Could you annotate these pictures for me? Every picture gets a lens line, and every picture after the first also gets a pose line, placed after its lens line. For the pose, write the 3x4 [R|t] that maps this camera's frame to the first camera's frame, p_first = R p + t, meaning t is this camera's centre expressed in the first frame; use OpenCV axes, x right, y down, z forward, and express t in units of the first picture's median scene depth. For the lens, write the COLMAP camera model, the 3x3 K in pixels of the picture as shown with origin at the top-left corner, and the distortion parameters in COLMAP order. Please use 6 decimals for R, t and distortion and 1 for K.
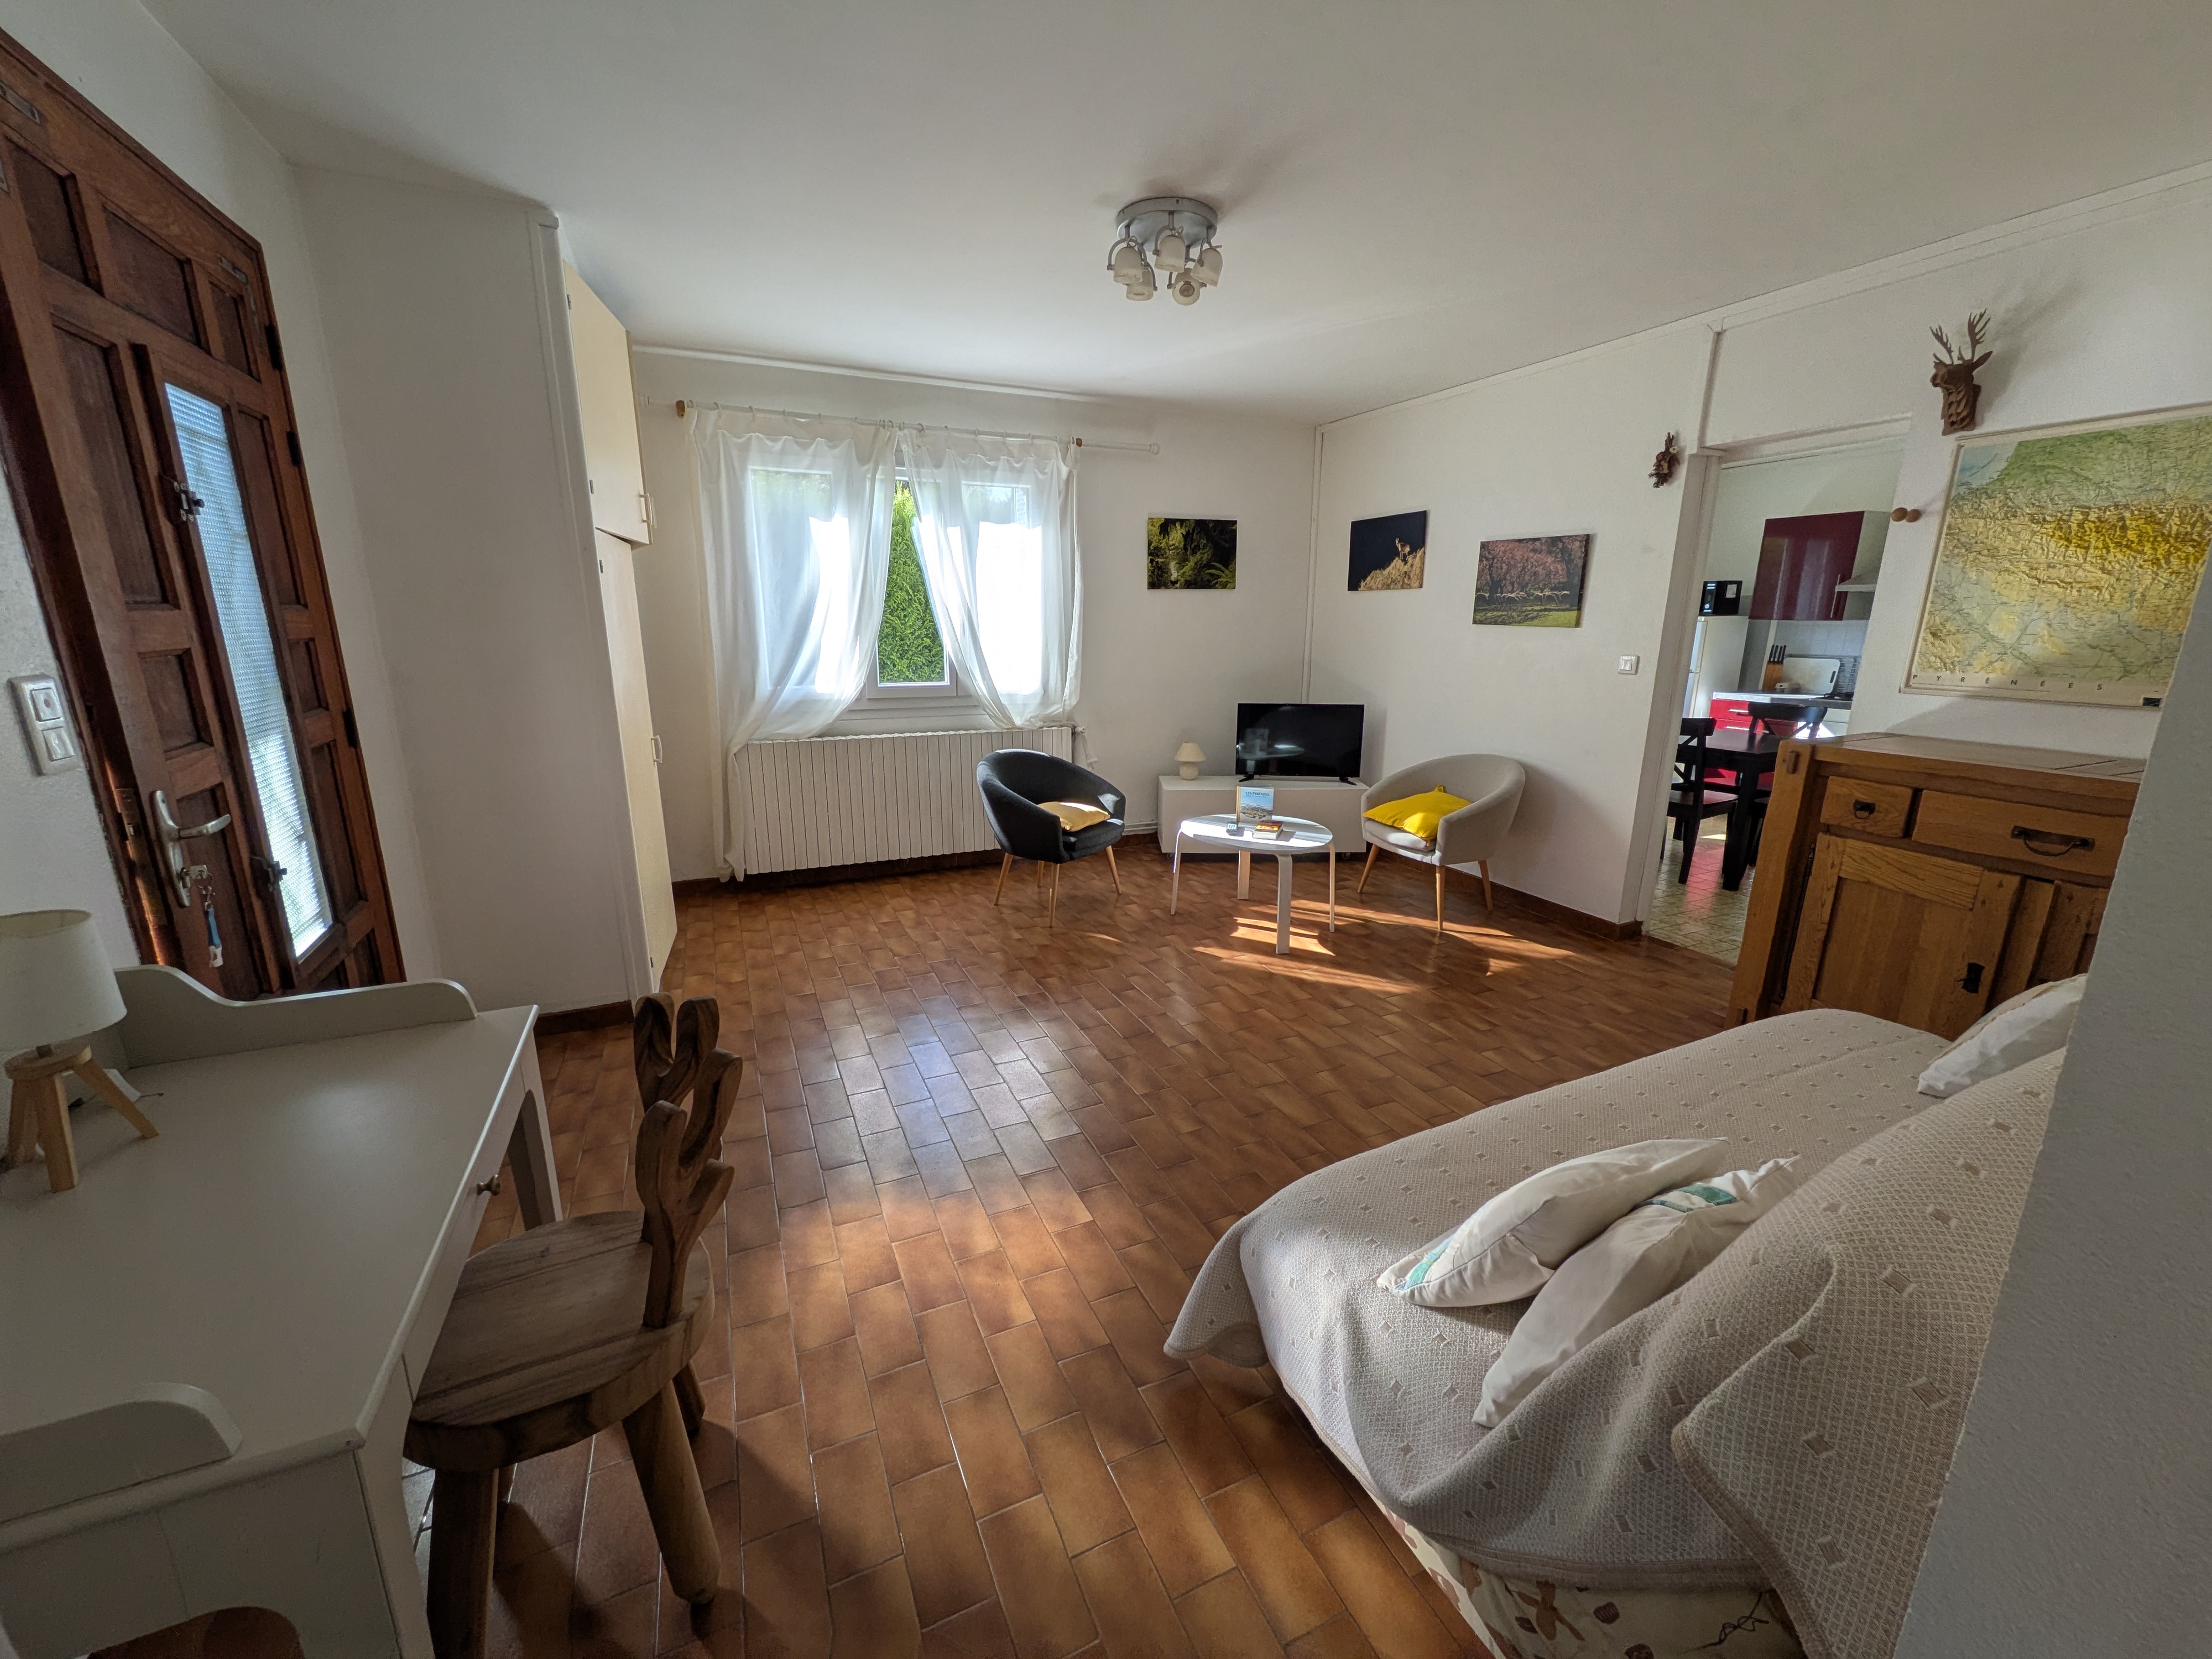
lens RADIAL K [[874.5, 0, 1110.9], [0, 874.5, 833.7], [0, 0, 1]] dist [0.001622, 0.000710]
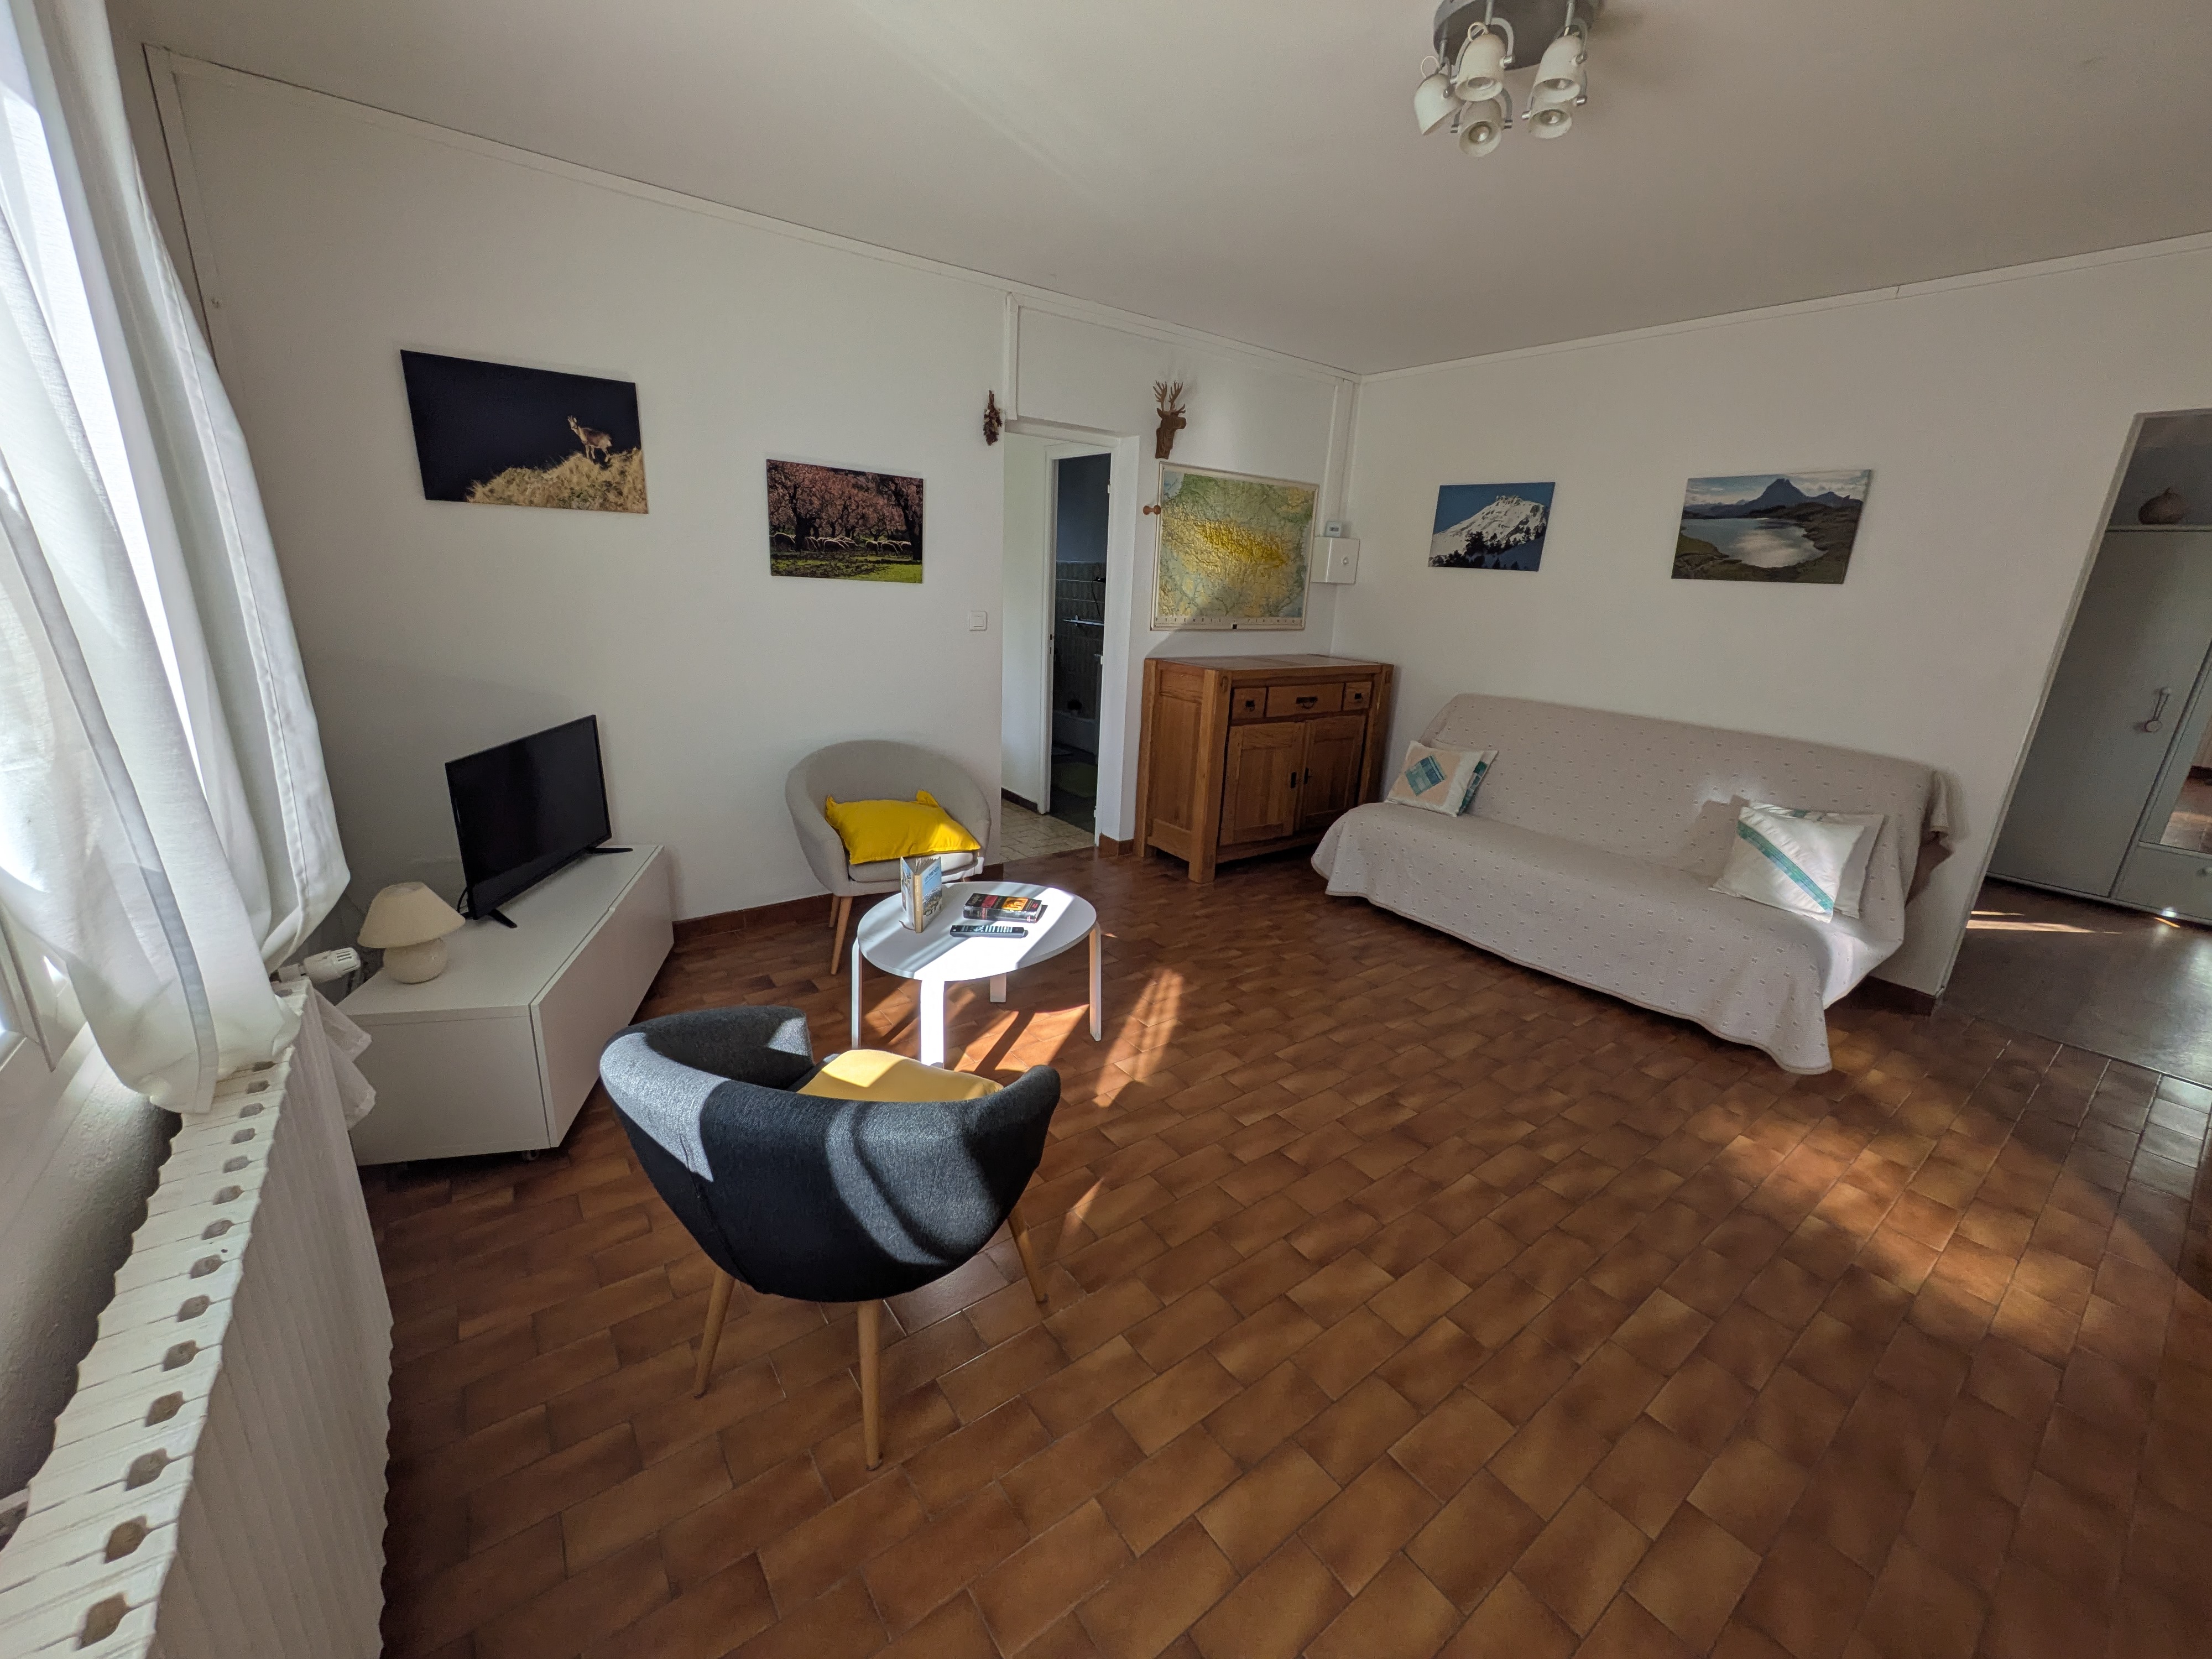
lens RADIAL K [[874.5, 0, 1108.4], [0, 874.5, 838.4], [0, 0, 1]] dist [0.001622, 0.000710]
pose [[-0.214734, -0.303572, 0.928296, -0.490154], [0.189293, 0.919509, 0.344486, -0.300822], [-0.958153, 0.249693, -0.139986, 1.130338]]
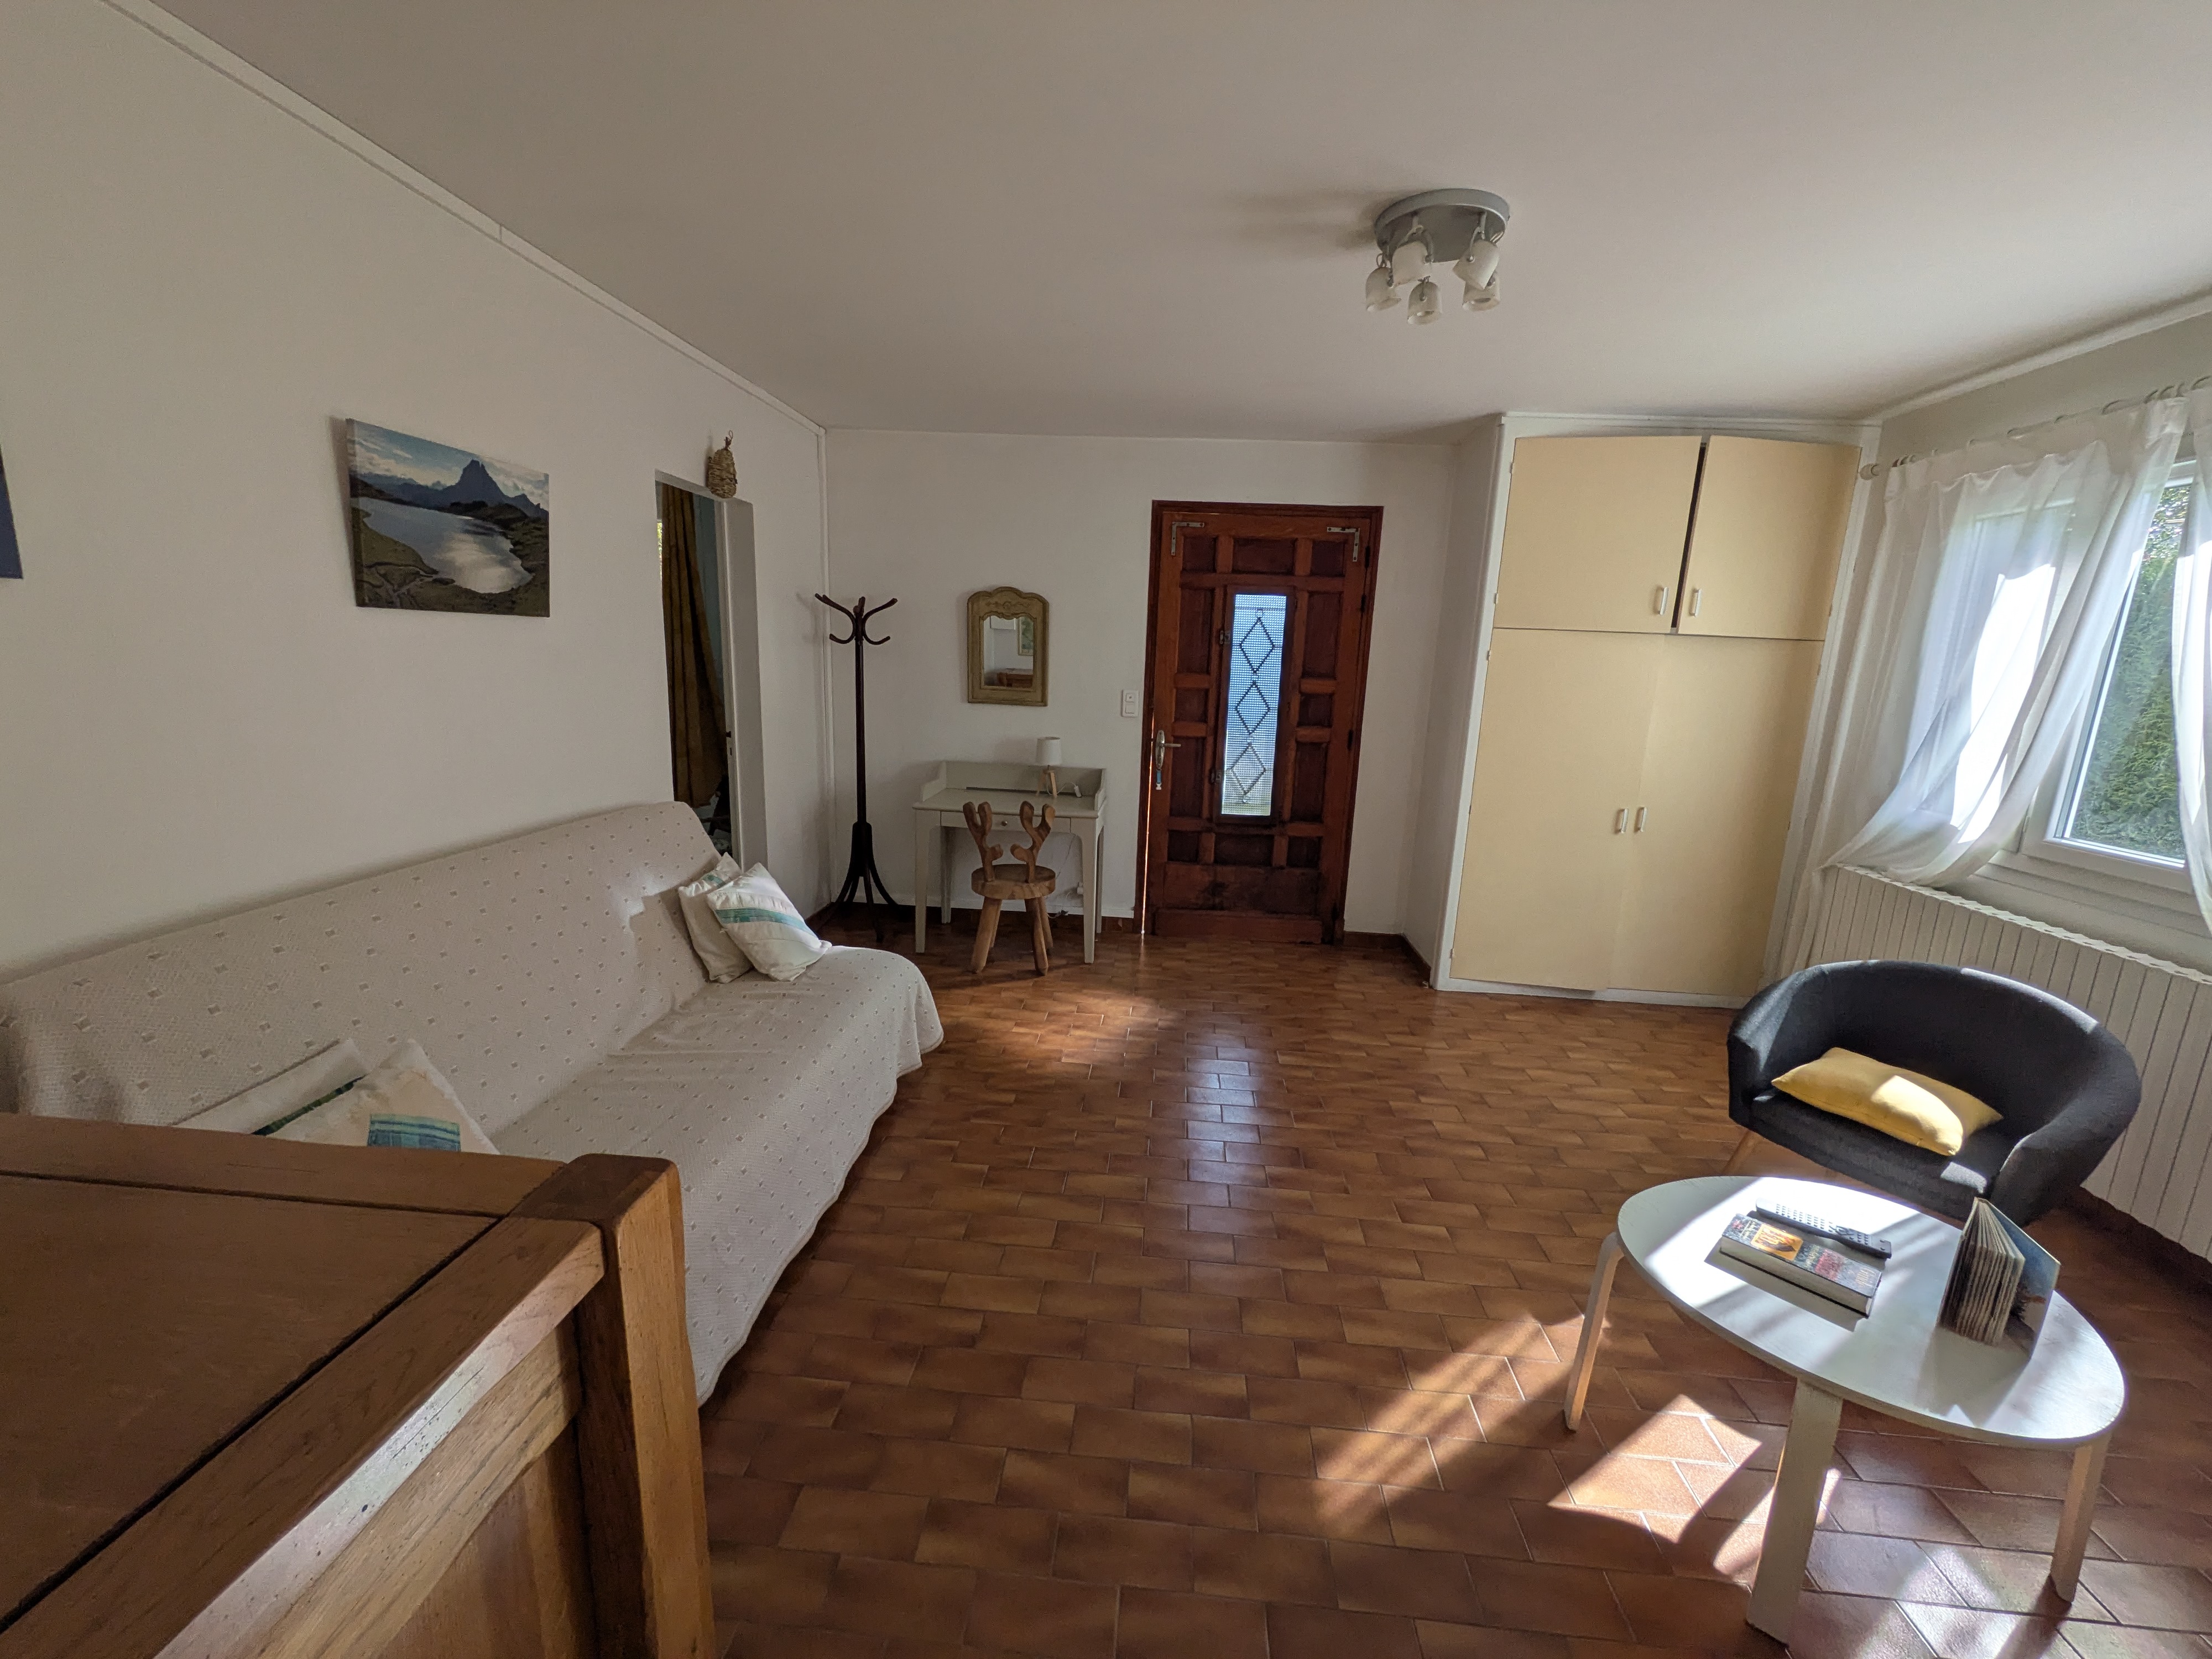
lens RADIAL K [[874.5, 0, 1123.7], [0, 874.5, 831.0], [0, 0, 1]] dist [0.001622, 0.000710]
pose [[-0.473740, 0.150440, -0.867720, 0.725517], [-0.254872, 0.919715, 0.298604, -0.255009], [0.842978, 0.362618, -0.397363, 0.933840]]
